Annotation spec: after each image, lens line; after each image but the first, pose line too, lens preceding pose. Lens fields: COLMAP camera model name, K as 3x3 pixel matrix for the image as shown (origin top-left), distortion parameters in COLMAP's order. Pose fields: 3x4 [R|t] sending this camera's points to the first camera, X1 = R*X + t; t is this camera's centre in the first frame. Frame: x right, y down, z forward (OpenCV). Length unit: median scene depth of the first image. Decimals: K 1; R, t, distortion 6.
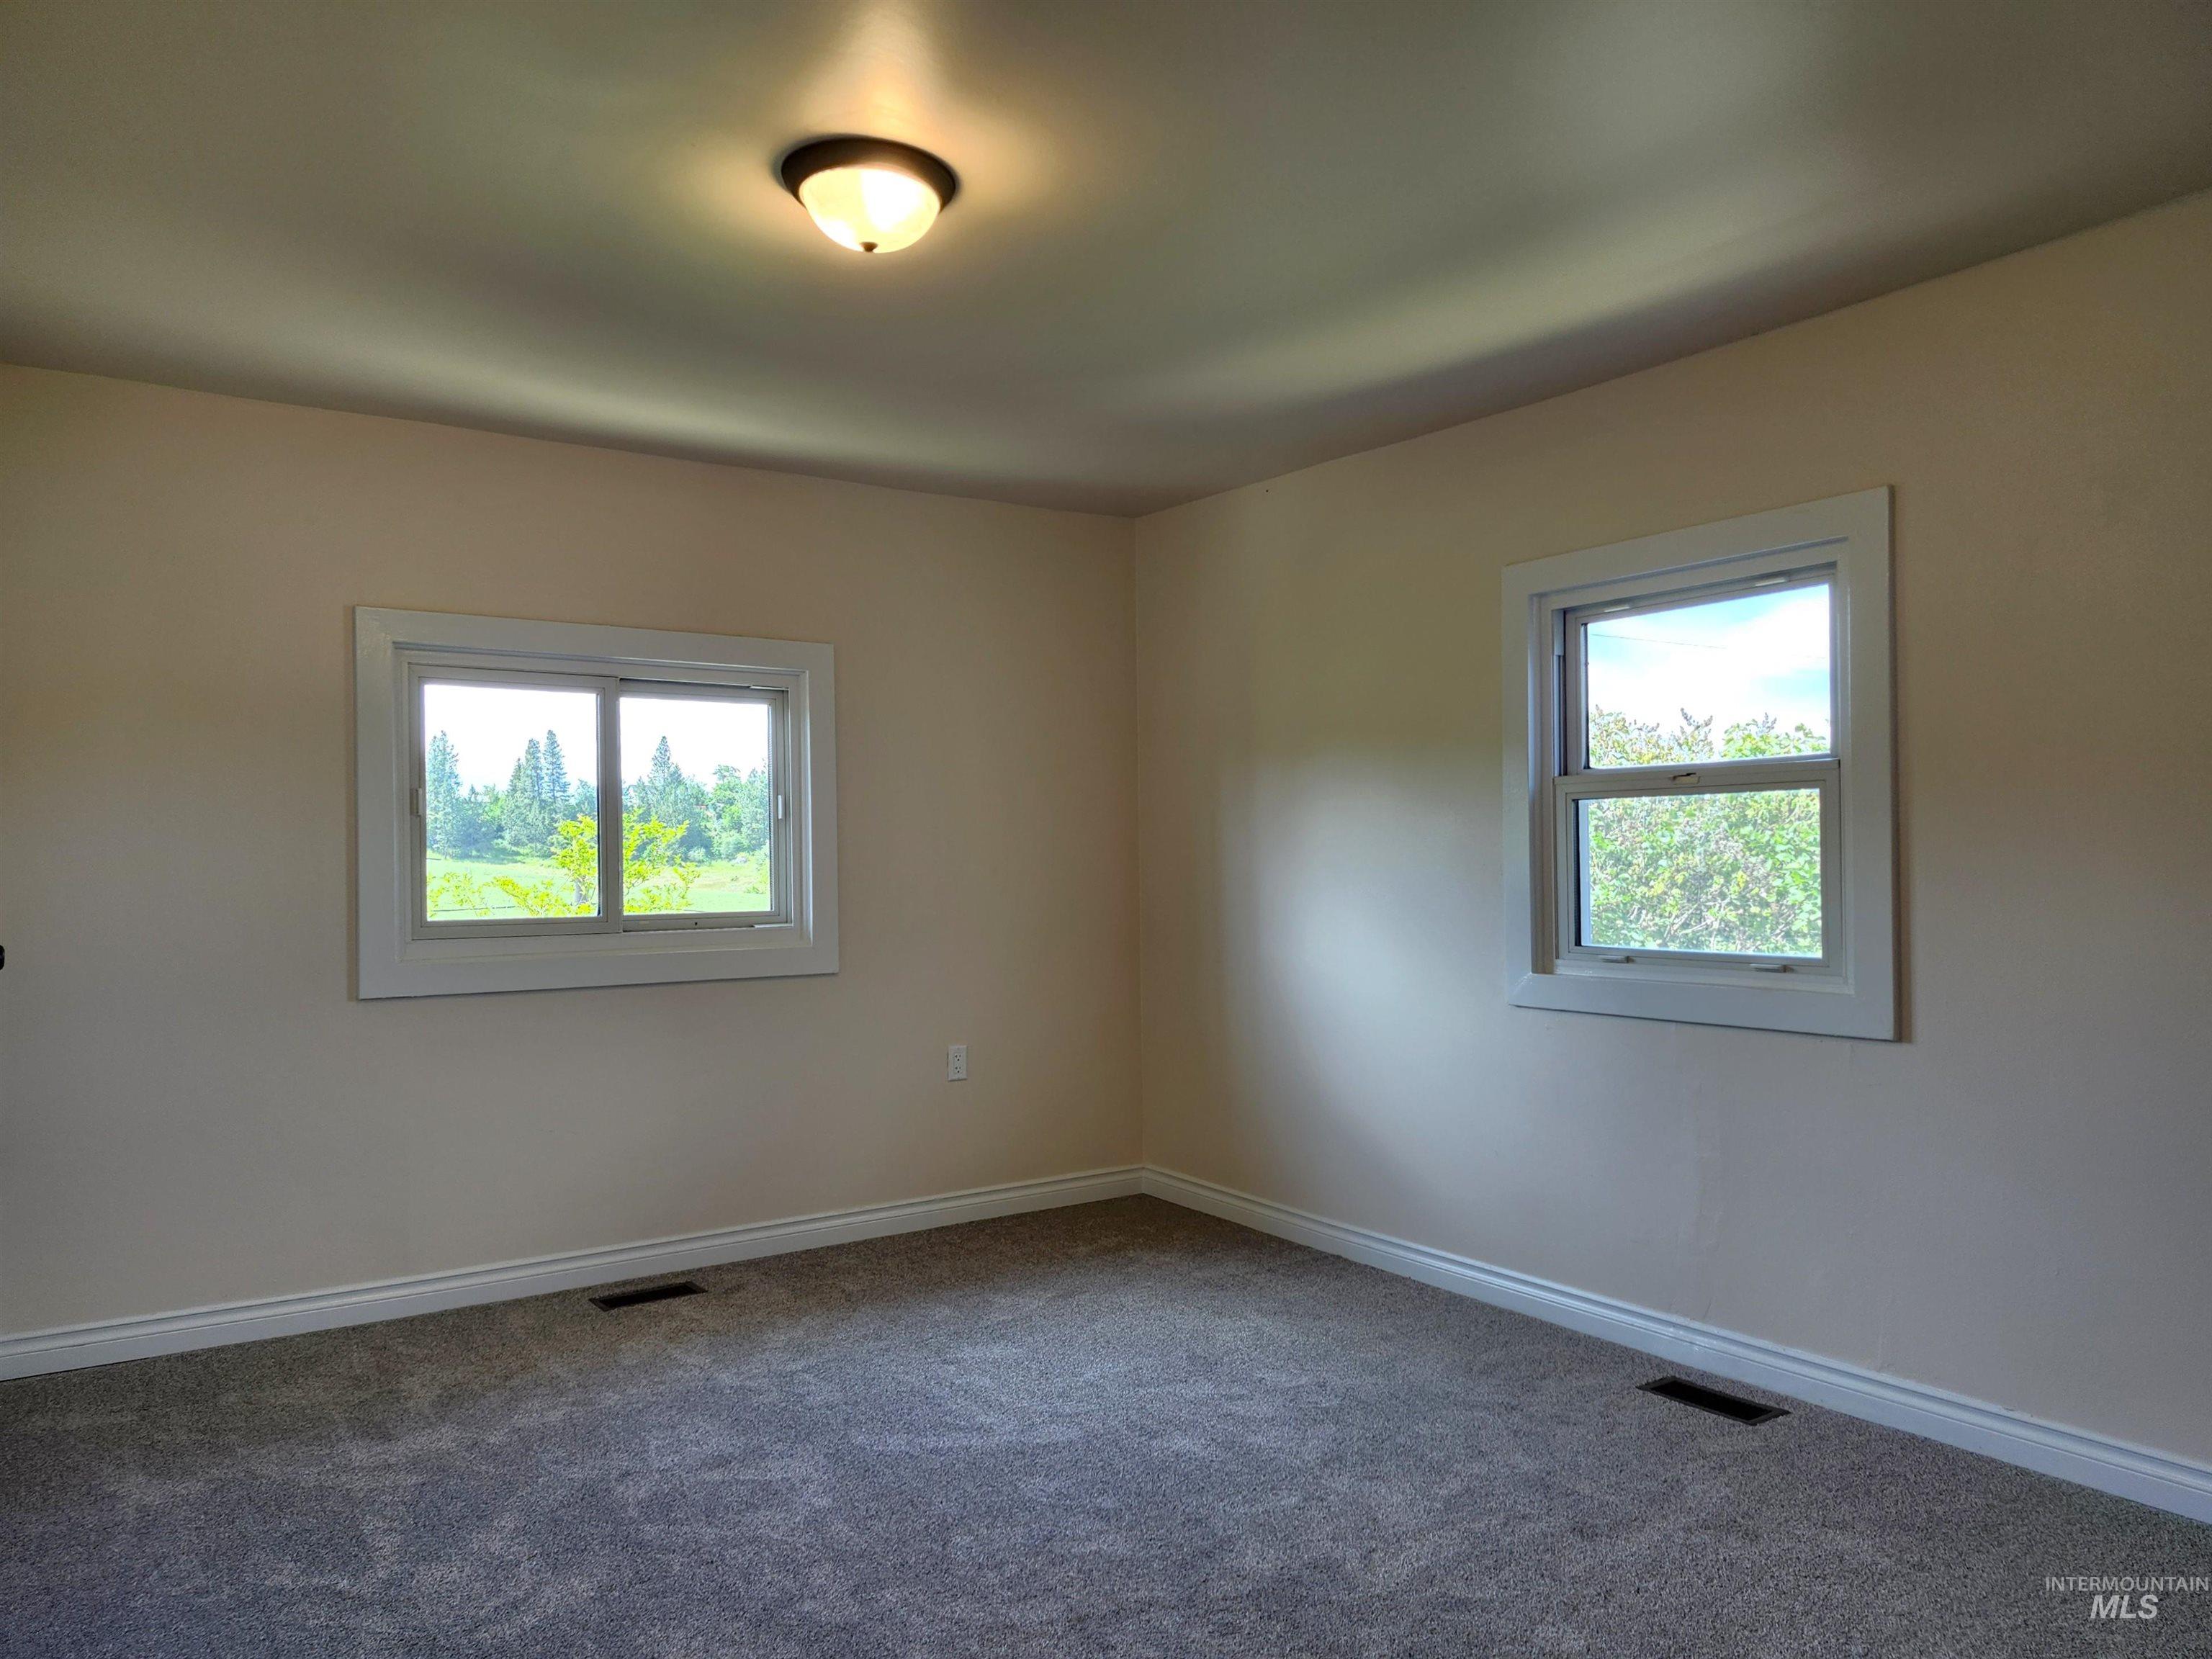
lens RADIAL K [[1572.4, 0, 1124.1], [0, 1572.4, 825.5], [0, 0, 1]] dist [0.075154, -0.051417]
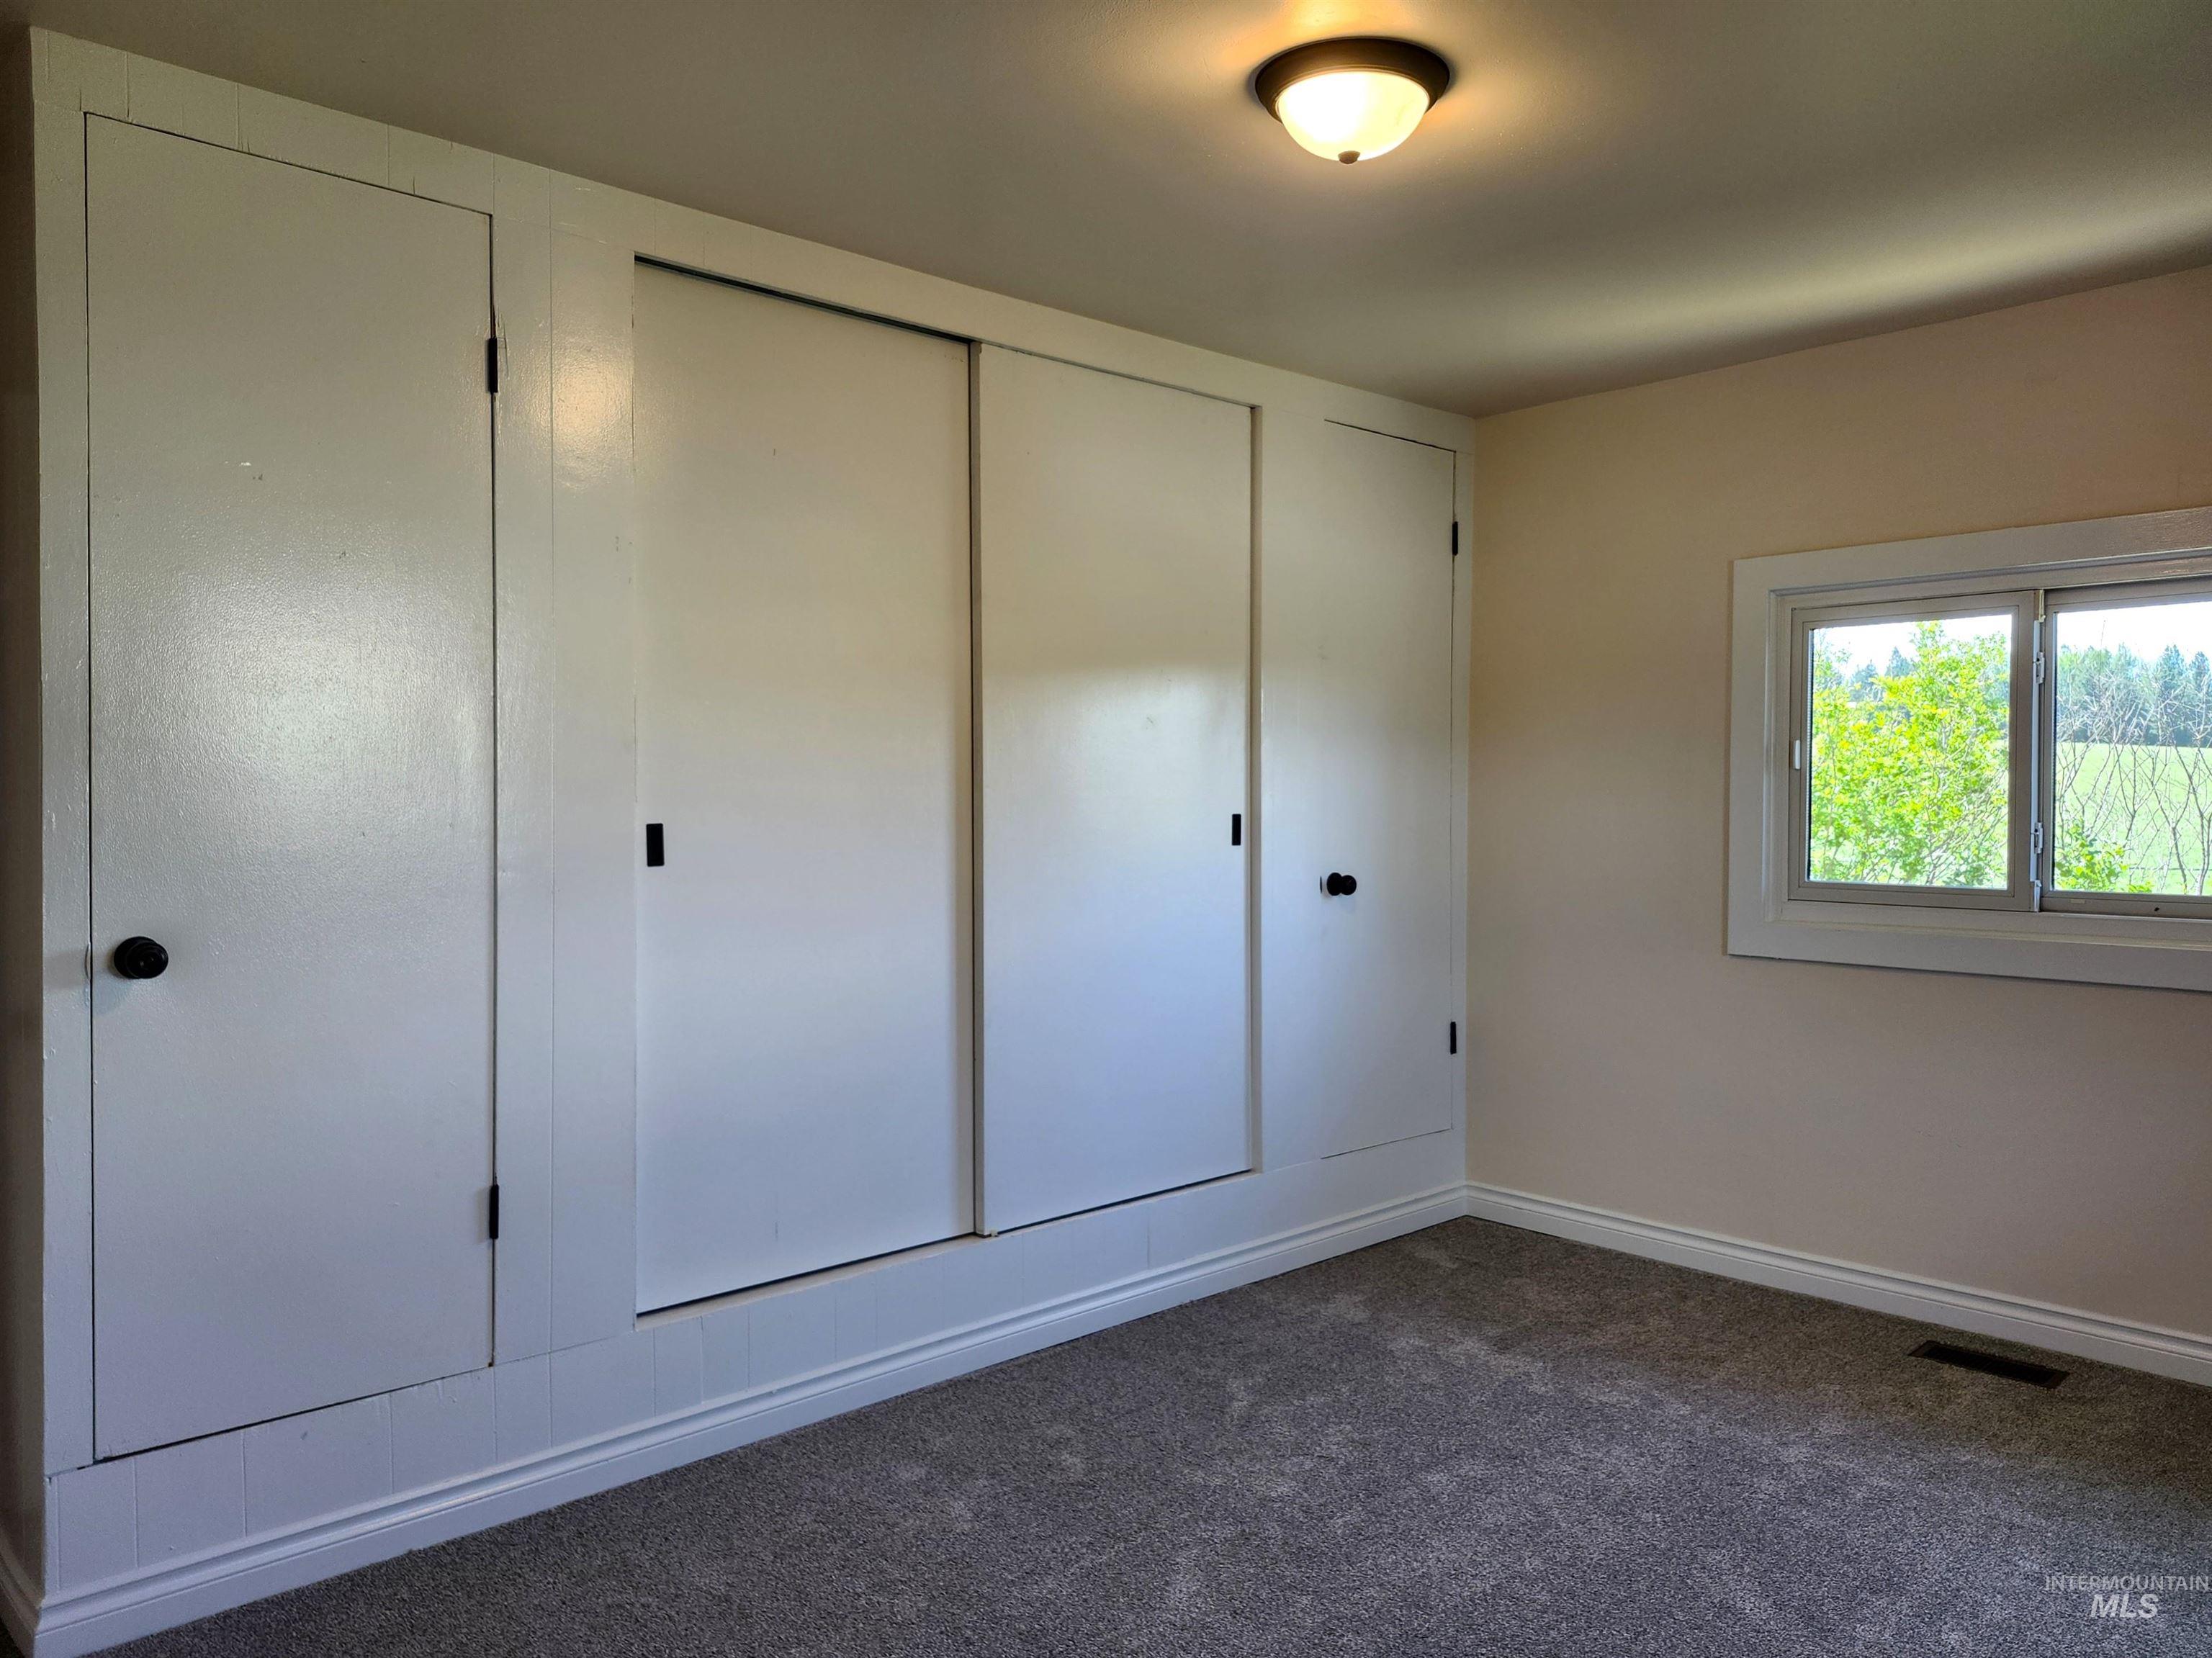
lens RADIAL K [[1572.3, 0, 1124.1], [0, 1572.3, 825.0], [0, 0, 1]] dist [0.075154, -0.051417]
pose [[0.170070, 0.018384, -0.985260, 0.436662], [0.010698, 0.999733, 0.020501, 0.003235], [0.985374, -0.014027, 0.169828, 0.458226]]
